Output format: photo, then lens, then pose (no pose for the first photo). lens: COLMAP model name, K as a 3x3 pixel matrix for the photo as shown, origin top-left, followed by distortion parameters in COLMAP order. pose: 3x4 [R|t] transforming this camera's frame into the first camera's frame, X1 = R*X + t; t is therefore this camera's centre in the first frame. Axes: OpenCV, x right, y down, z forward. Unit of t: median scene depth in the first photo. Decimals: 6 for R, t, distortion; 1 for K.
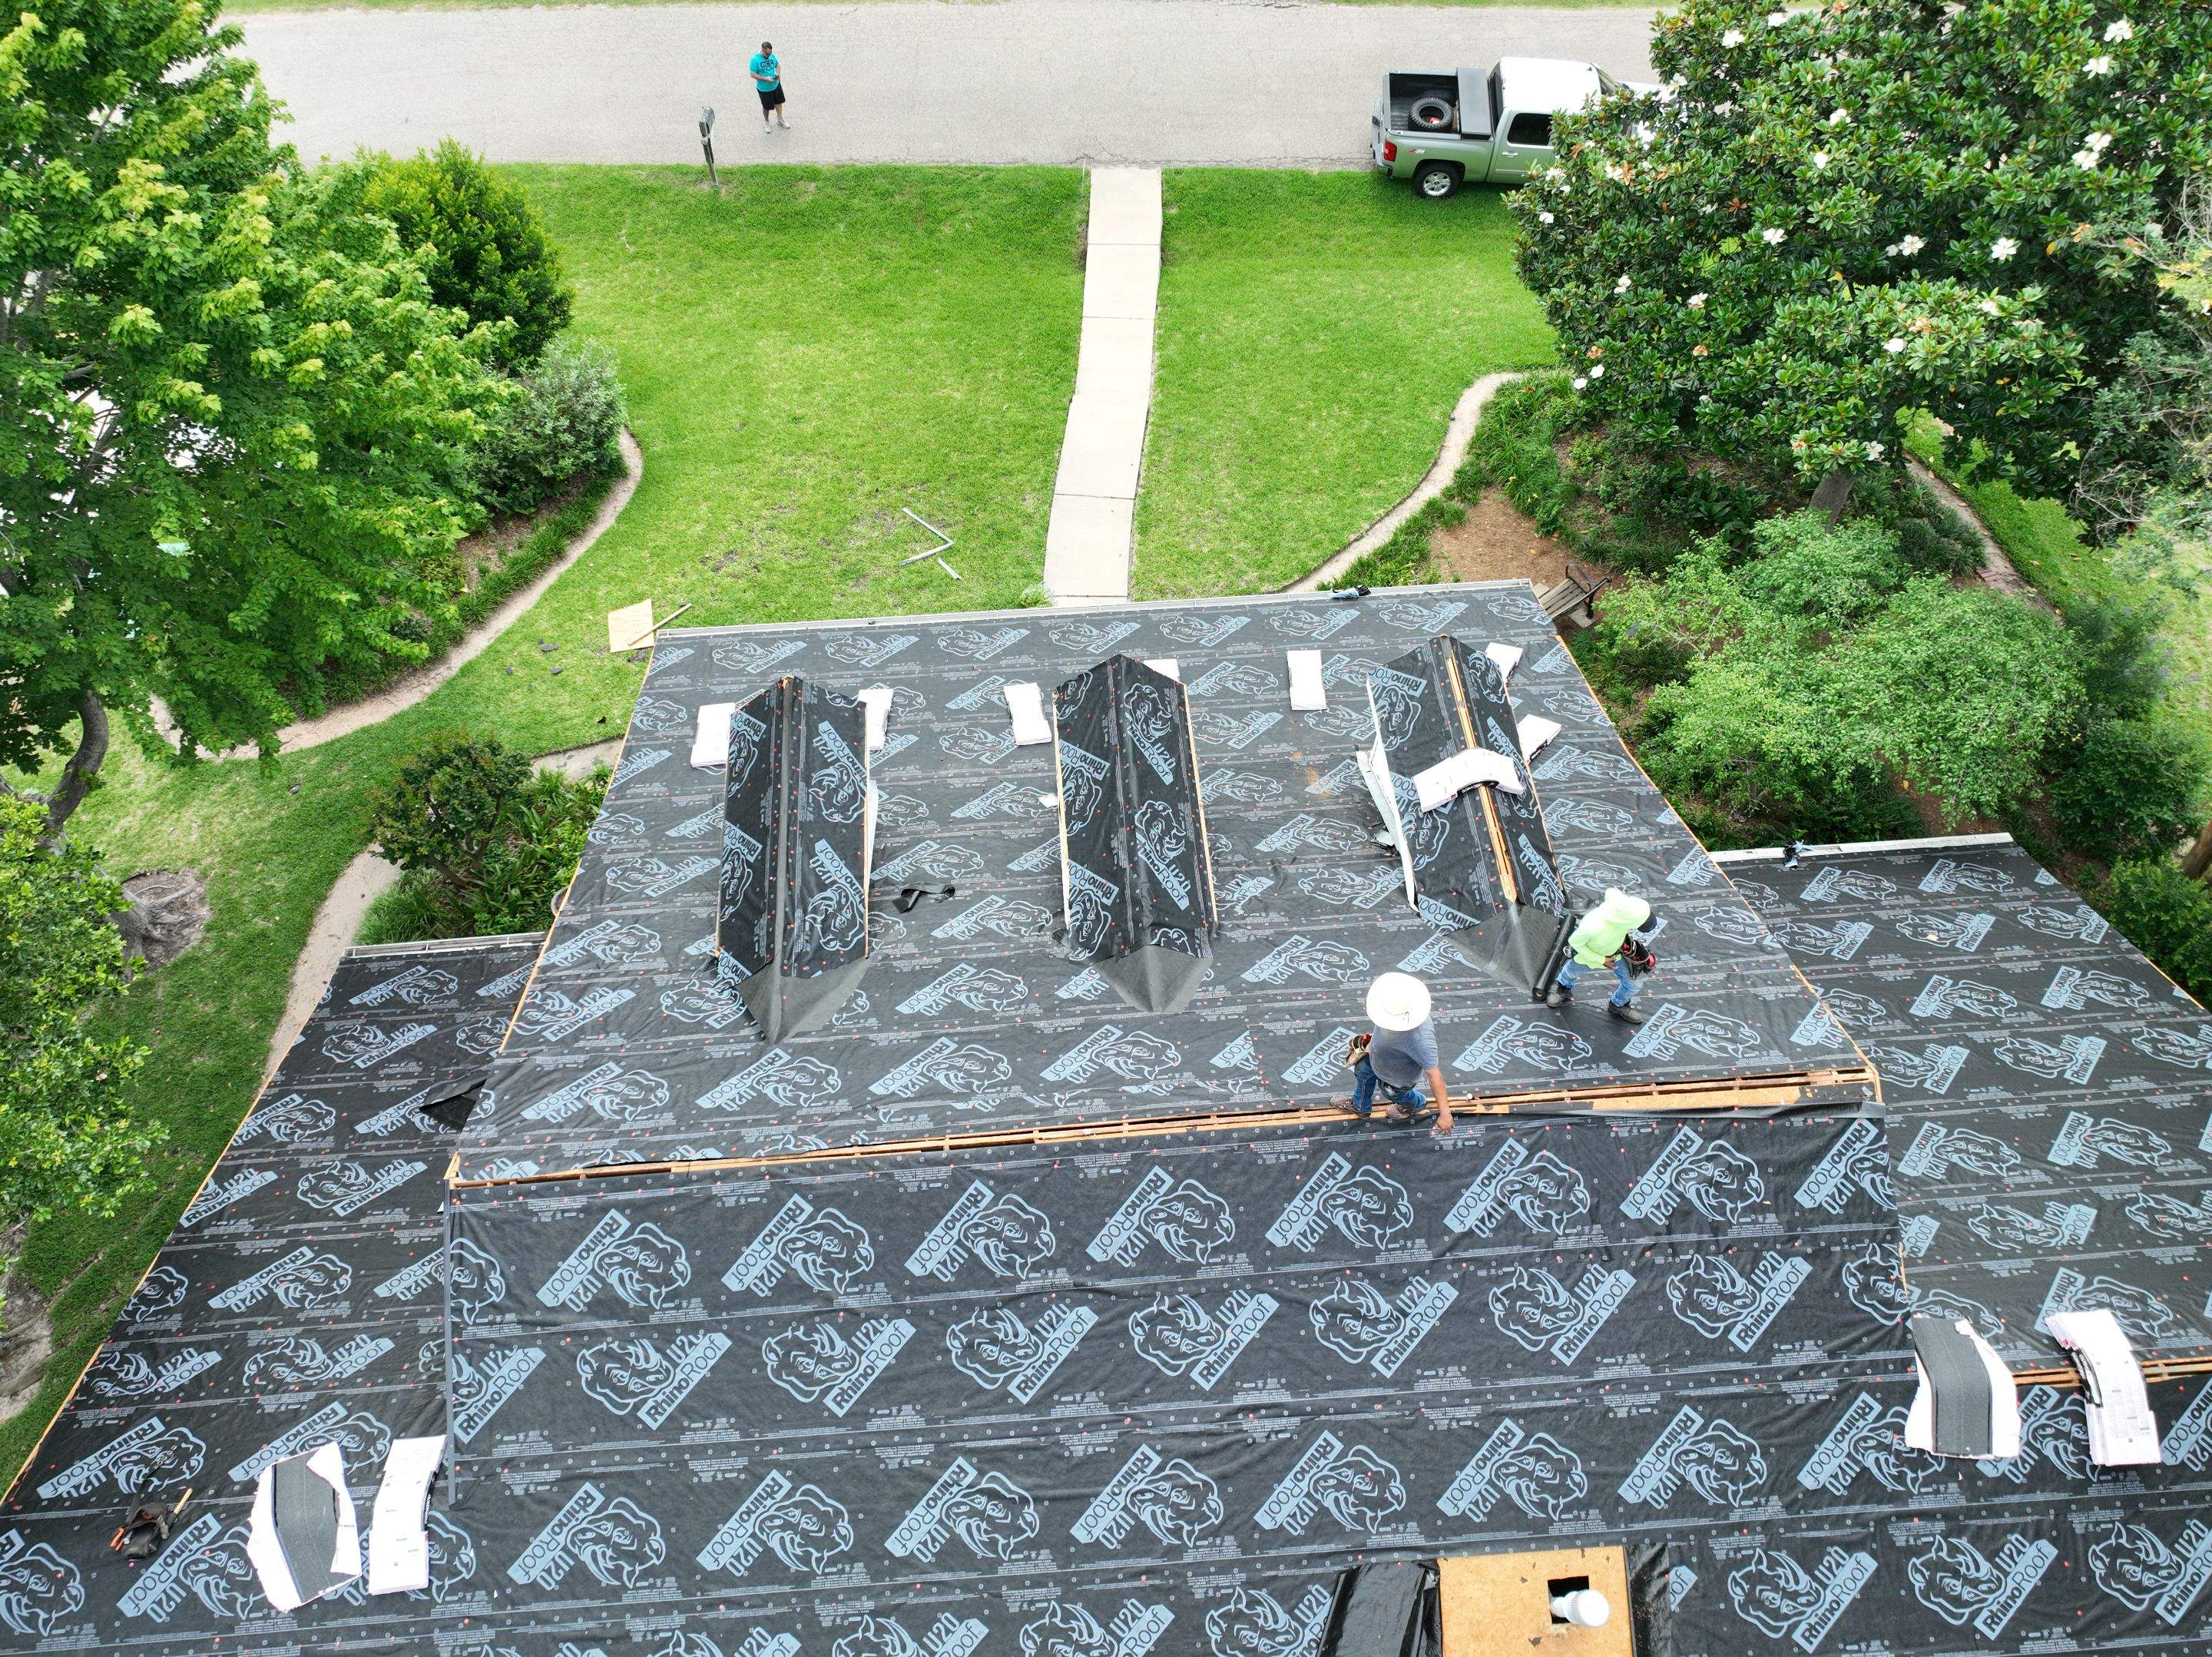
lens RADIAL K [[1554.1, 0, 1103.3], [0, 1554.1, 828.8], [0, 0, 1]] dist [-0.004005, 0.019614]
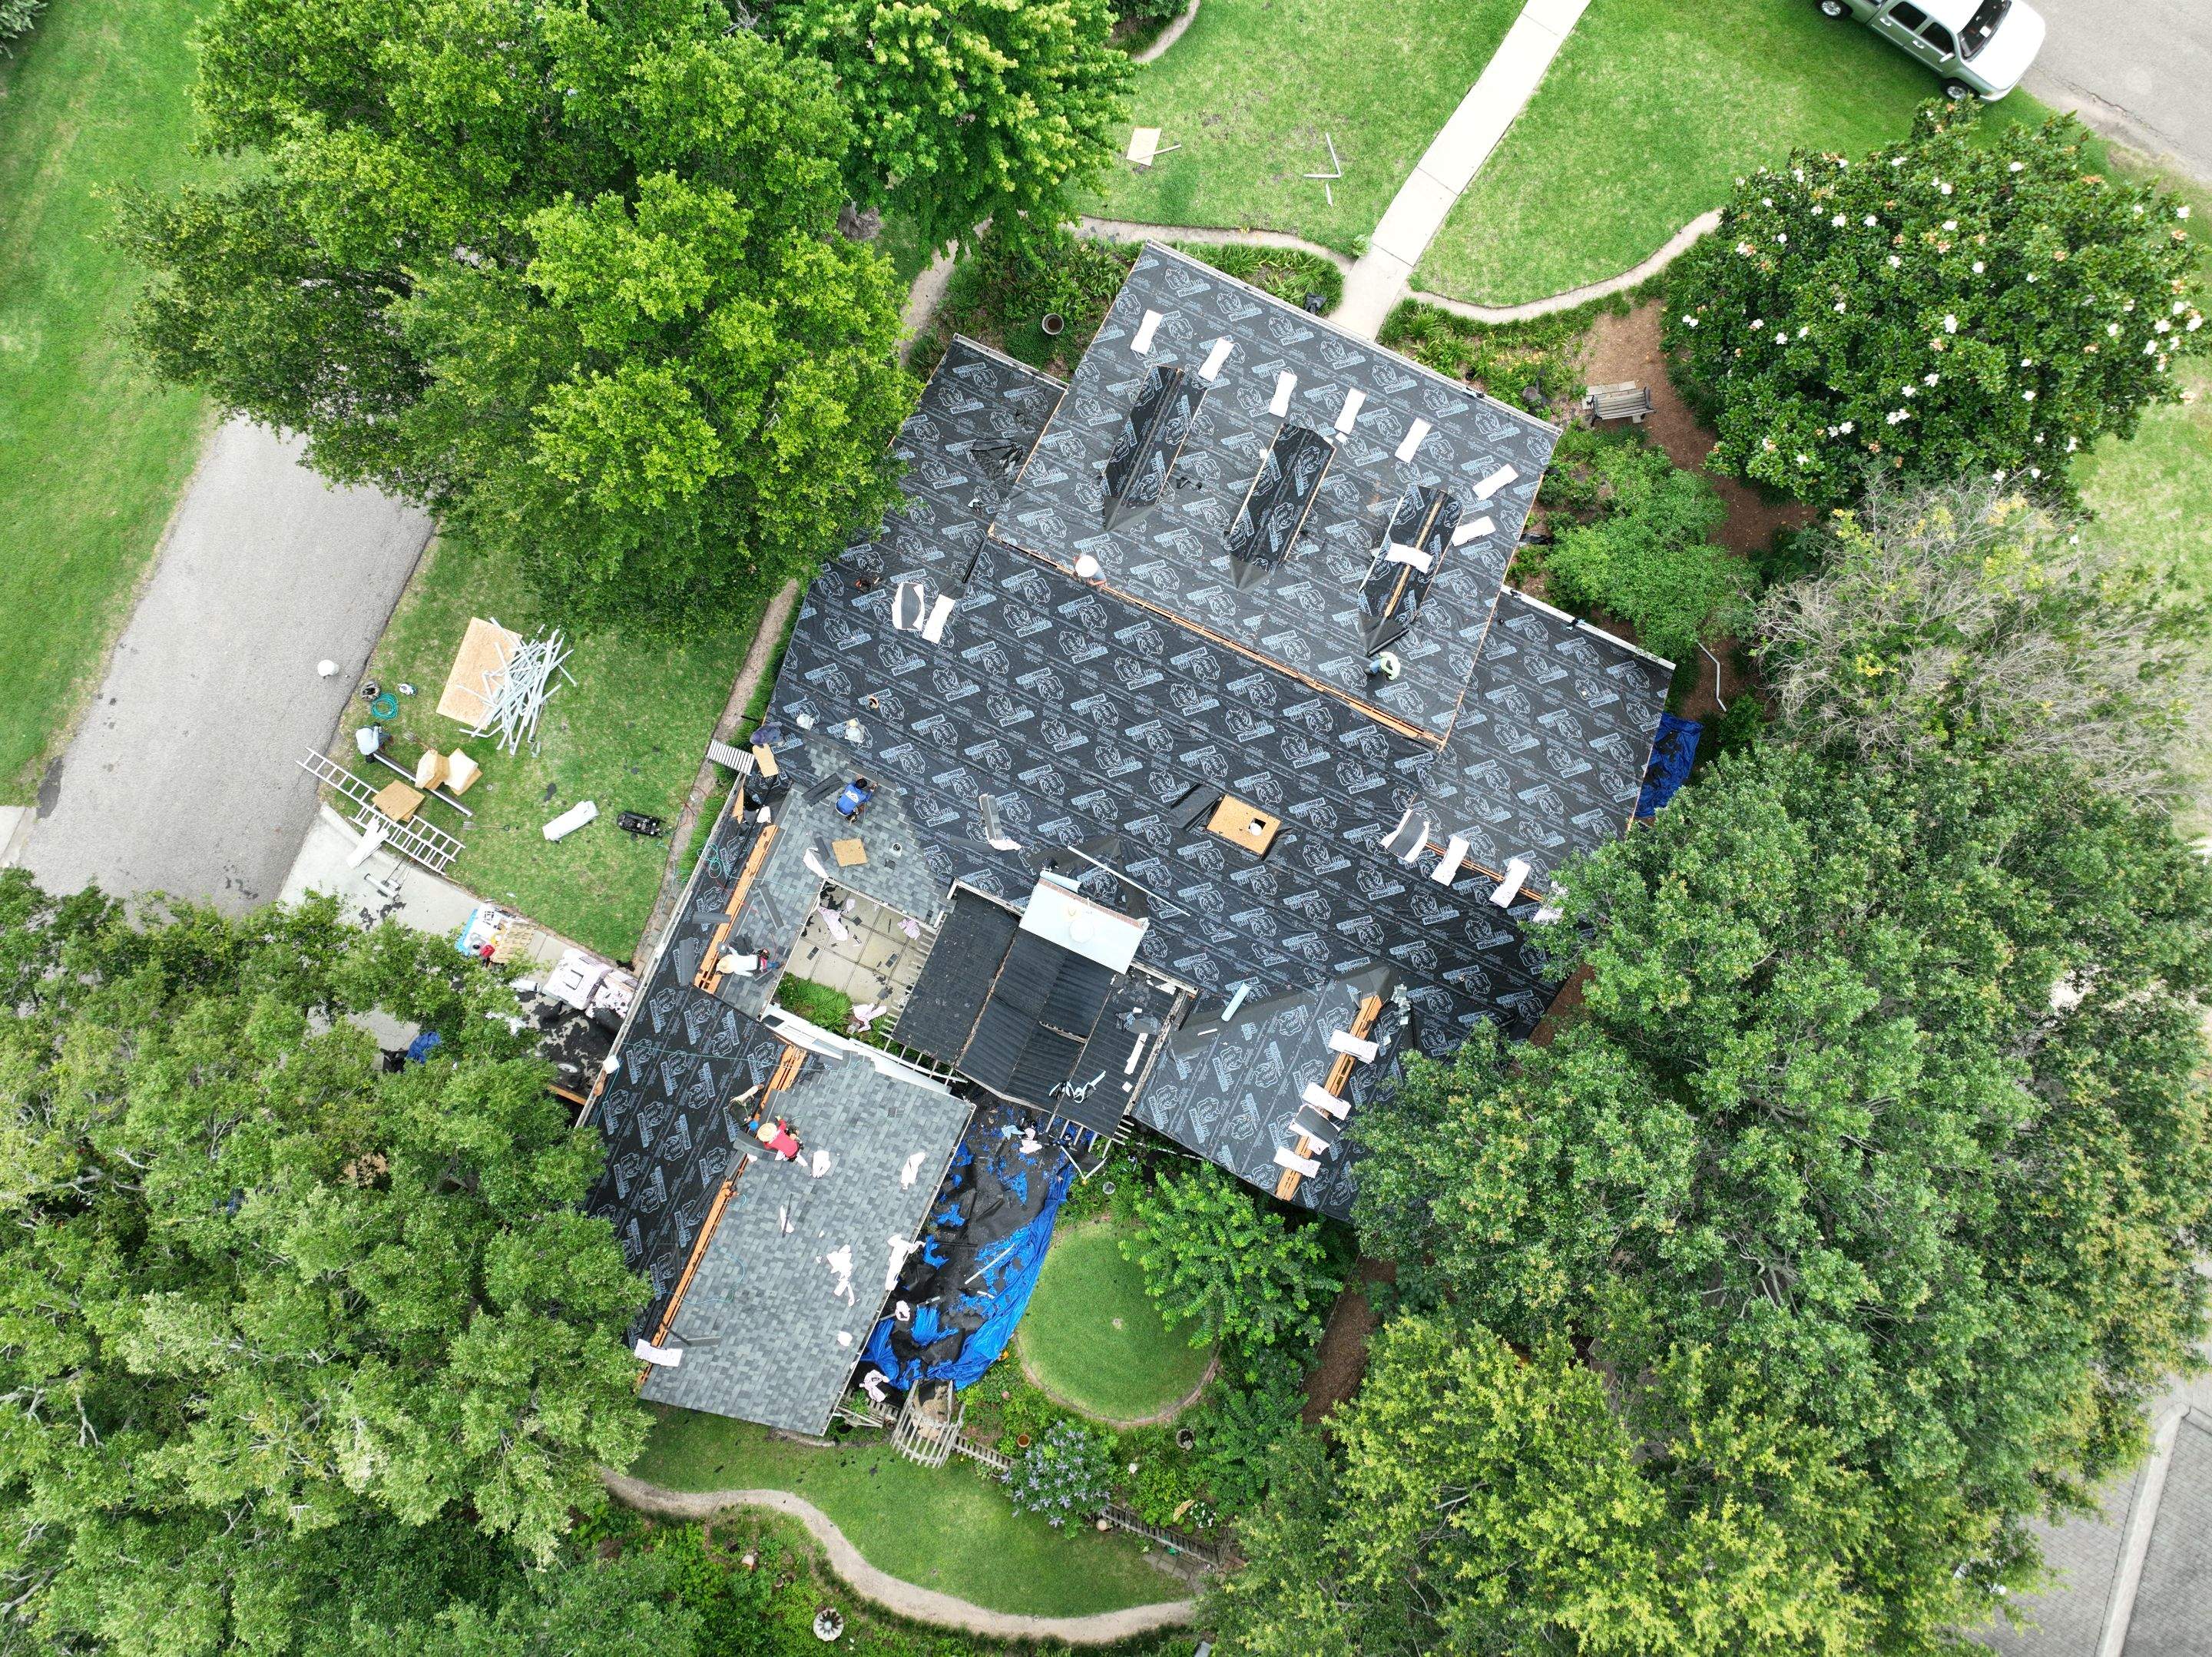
lens RADIAL K [[1549.8, 0, 1102.5], [0, 1549.8, 832.4], [0, 0, 1]] dist [-0.006406, 0.024692]
pose [[0.873132, 0.487357, 0.011151, 0.004066], [-0.409324, 0.720524, 0.559731, -1.060485], [0.264754, -0.493283, 0.828599, -1.592542]]
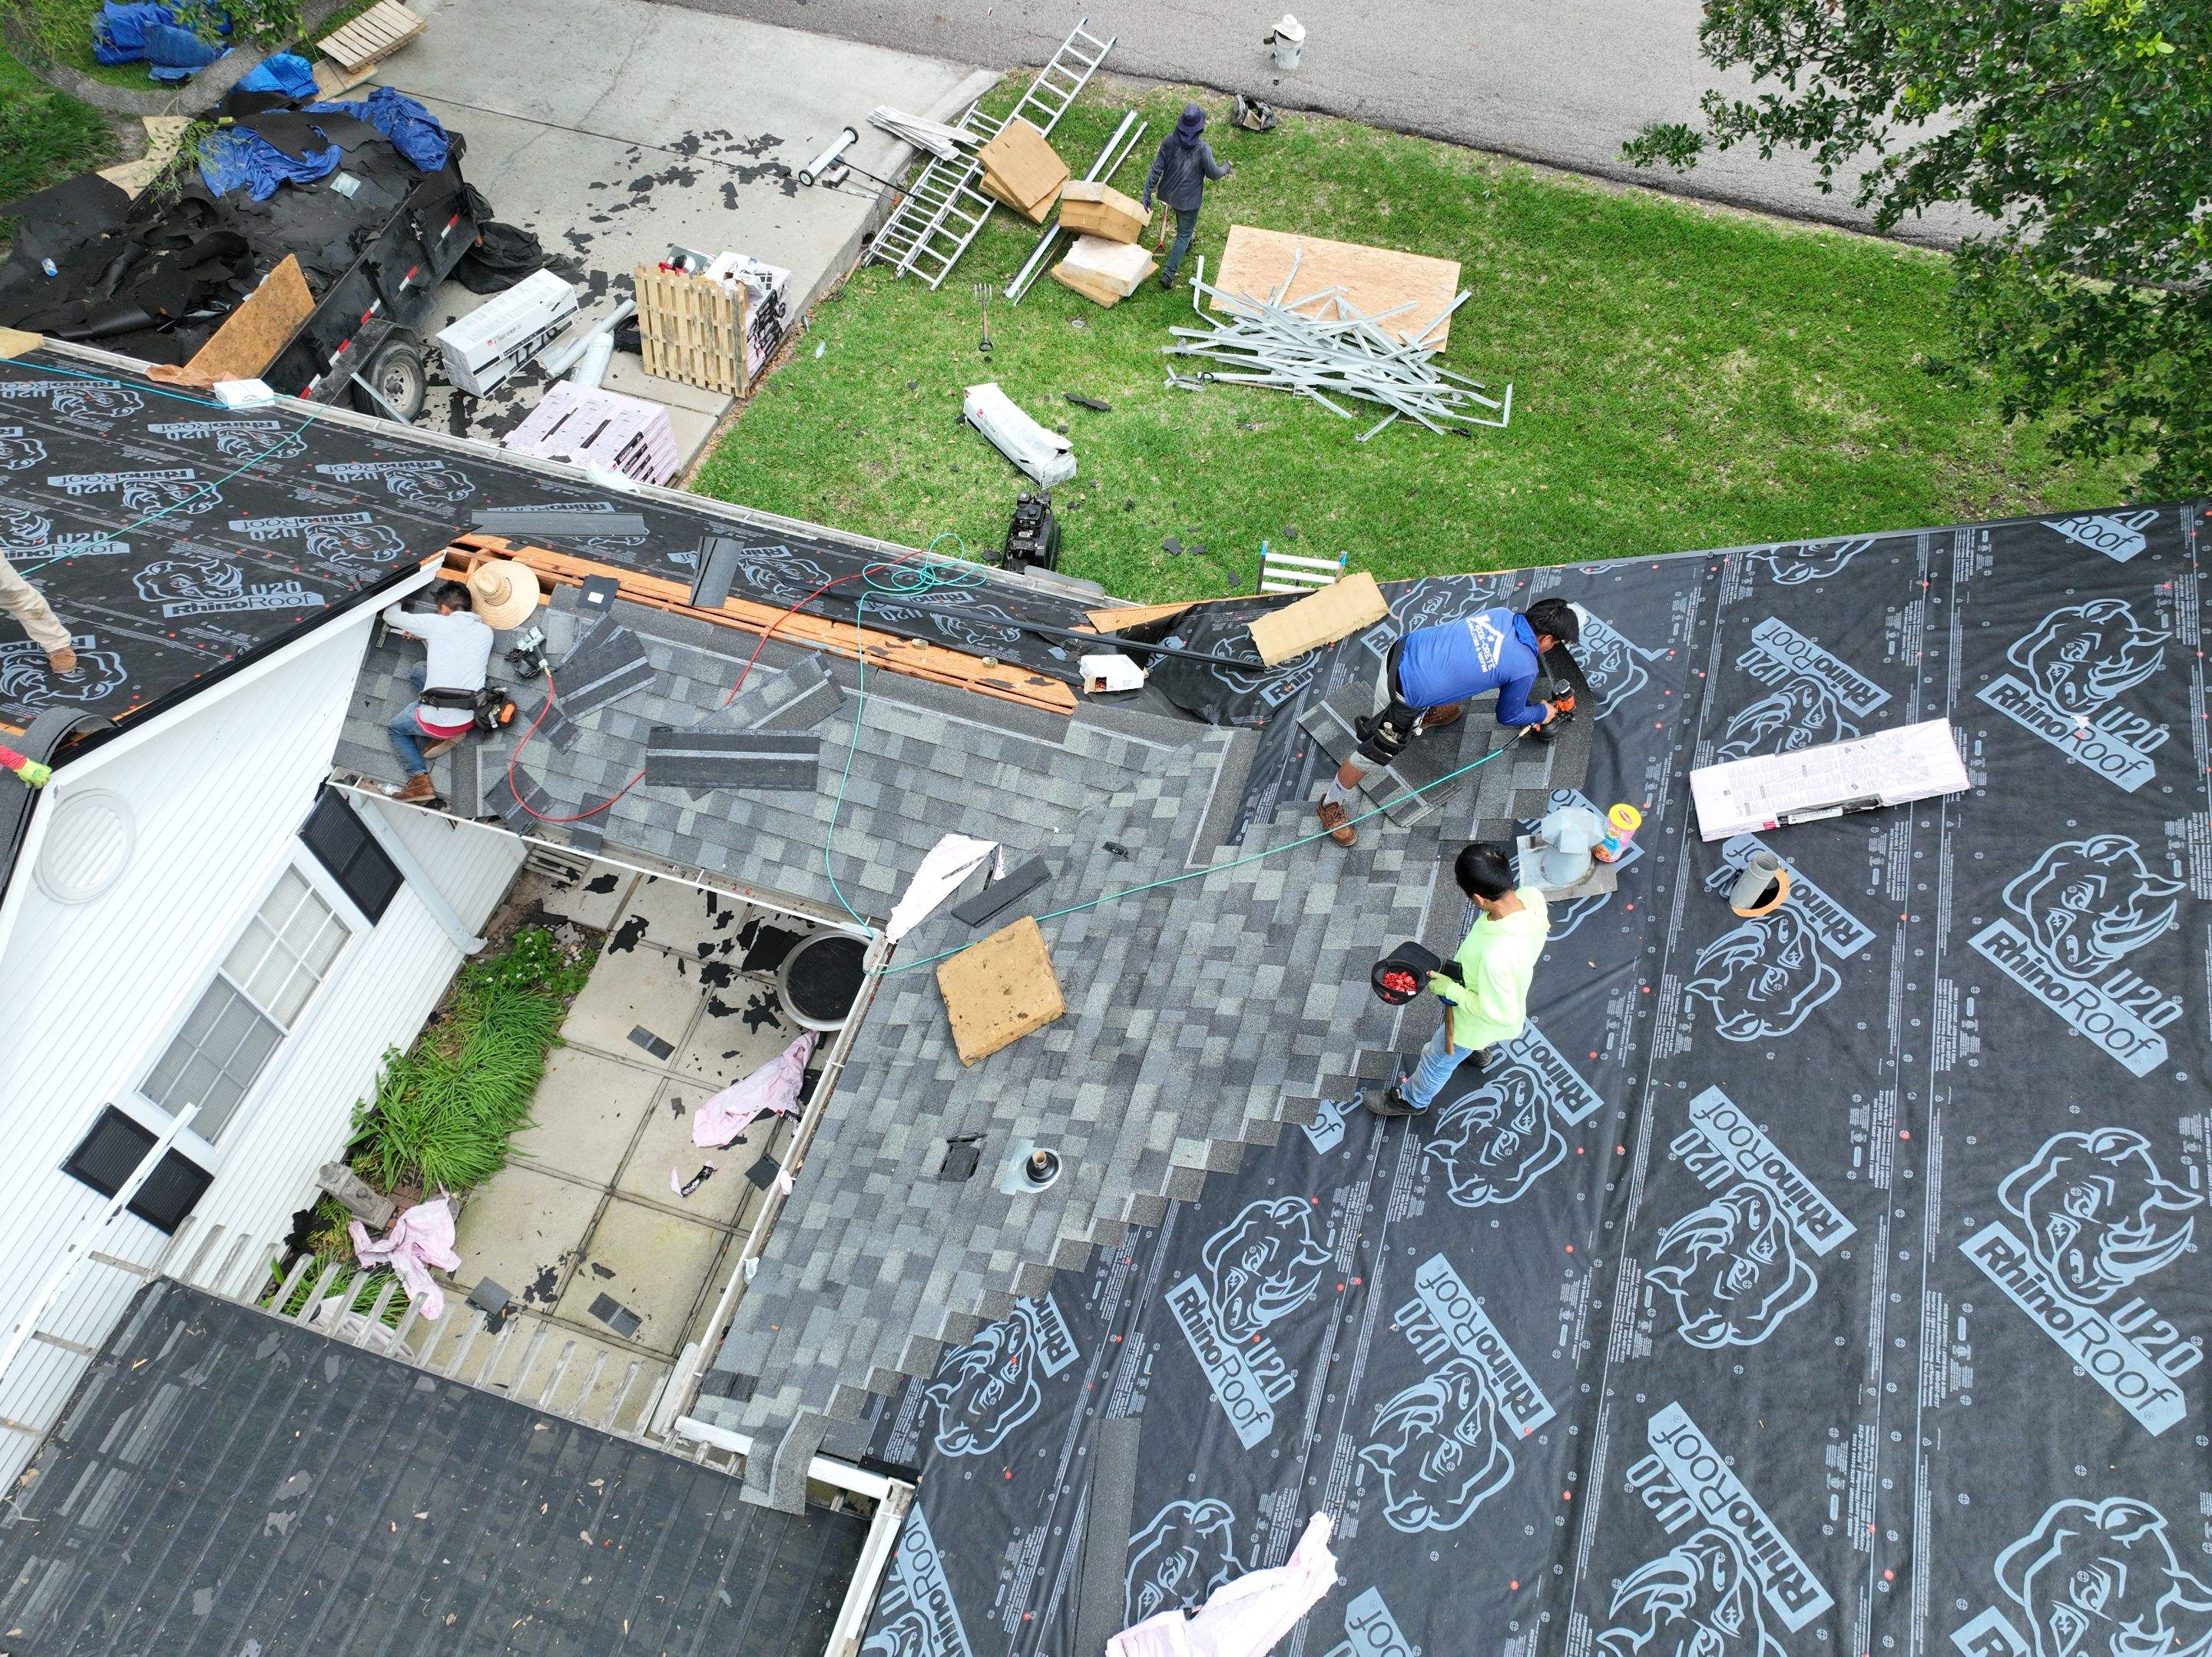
lens RADIAL K [[1554.1, 0, 1103.3], [0, 1554.1, 828.8], [0, 0, 1]] dist [-0.004005, 0.019614]
pose [[-0.370801, 0.784589, -0.496917, -0.104139], [-0.774098, 0.034511, 0.632124, 0.452998], [0.513107, 0.619055, 0.594552, 0.424402]]
